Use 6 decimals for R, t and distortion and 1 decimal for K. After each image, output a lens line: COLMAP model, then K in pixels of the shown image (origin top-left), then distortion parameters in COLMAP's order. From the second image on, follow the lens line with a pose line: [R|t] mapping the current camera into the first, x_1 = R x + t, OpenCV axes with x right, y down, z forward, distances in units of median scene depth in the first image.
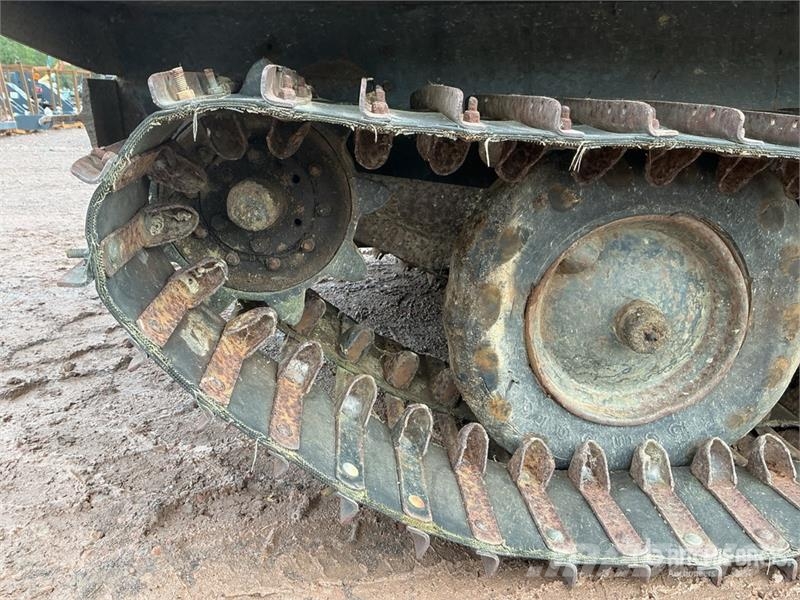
lens RADIAL K [[663.2, 0, 398.3], [0, 663.2, 300.1], [0, 0, 1]] dist [0.099064, -0.190371]
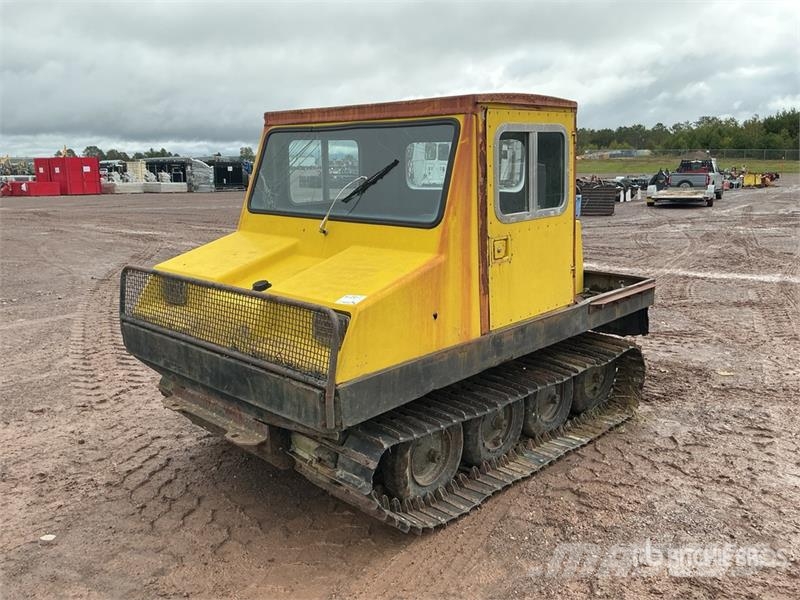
lens RADIAL K [[663.2, 0, 404.3], [0, 663.2, 296.2], [0, 0, 1]] dist [0.099064, -0.190371]
pose [[0.731049, -0.137991, 0.668225, -2.082155], [0.199661, 0.979732, -0.016114, -0.793685], [-0.652459, 0.145199, 0.743784, -1.743111]]
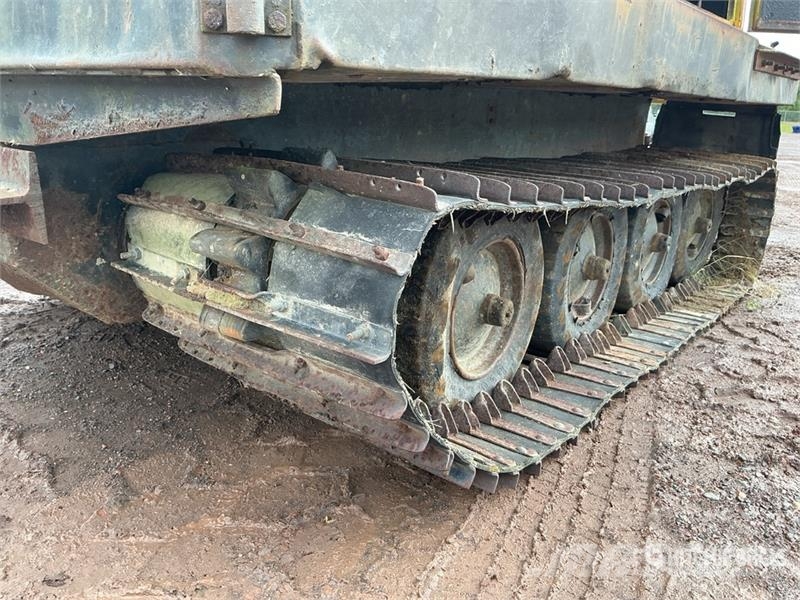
lens RADIAL K [[663.2, 0, 404.0], [0, 663.2, 300.7], [0, 0, 1]] dist [0.099064, -0.190371]
pose [[0.651723, -0.182850, 0.736086, -0.917799], [0.176086, 0.980465, 0.087651, -0.156310], [-0.737733, 0.072490, 0.671189, 0.113935]]
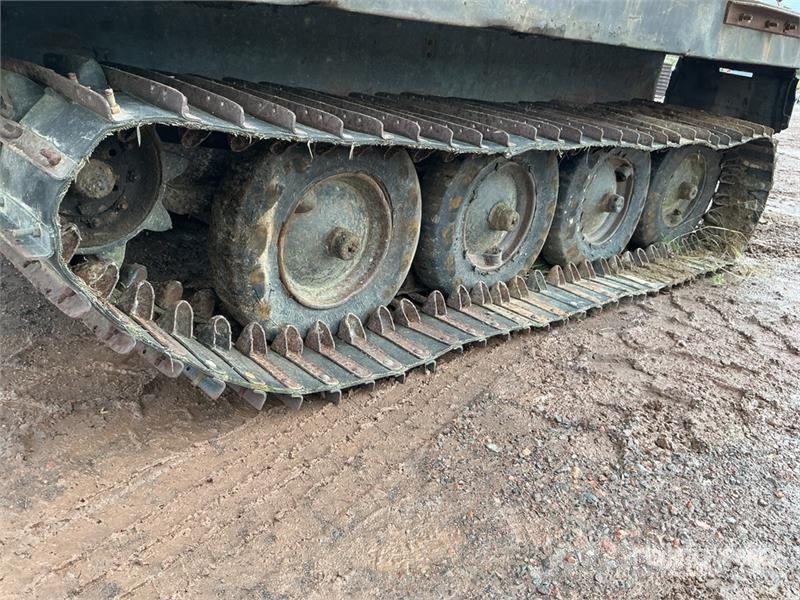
lens RADIAL K [[663.2, 0, 402.2], [0, 663.2, 303.4], [0, 0, 1]] dist [0.099064, -0.190371]
pose [[0.762199, -0.158645, 0.627602, -0.541880], [0.071143, 0.984161, 0.162375, -0.067263], [-0.643422, -0.079112, 0.761413, -0.302015]]
